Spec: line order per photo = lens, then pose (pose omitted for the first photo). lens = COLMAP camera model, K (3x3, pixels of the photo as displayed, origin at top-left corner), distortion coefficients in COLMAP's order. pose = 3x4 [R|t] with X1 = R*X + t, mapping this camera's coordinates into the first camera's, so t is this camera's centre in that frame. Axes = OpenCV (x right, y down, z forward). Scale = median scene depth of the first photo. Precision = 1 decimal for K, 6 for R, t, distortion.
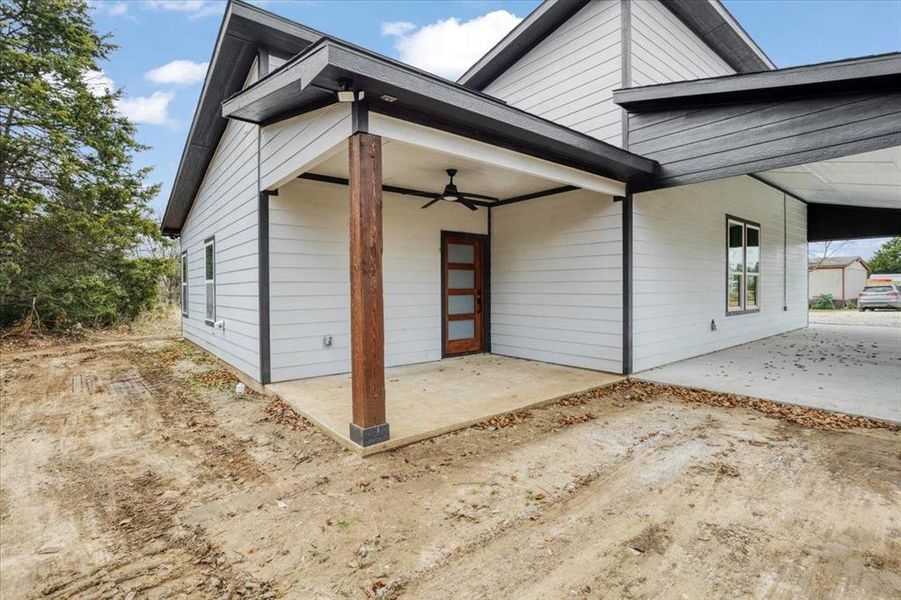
lens RADIAL K [[433.4, 0, 456.3], [0, 433.4, 293.6], [0, 0, 1]] dist [-0.040851, 0.000429]
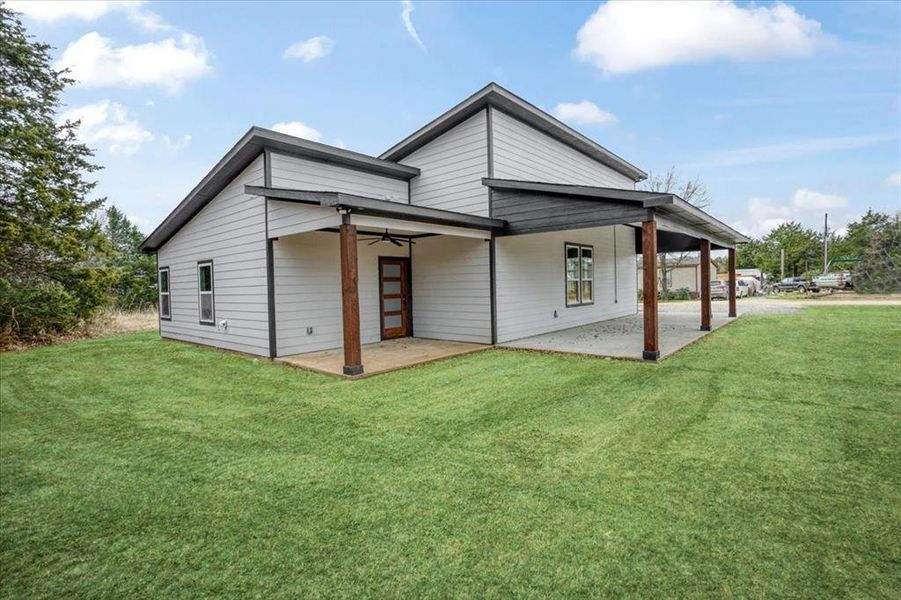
lens RADIAL K [[433.4, 0, 456.3], [0, 433.4, 293.6], [0, 0, 1]] dist [-0.040851, 0.000429]
pose [[0.984206, -0.021494, 0.175715, -0.034640], [0.020276, 0.999756, 0.008723, -0.022377], [-0.175860, -0.005022, 0.984402, -0.513567]]
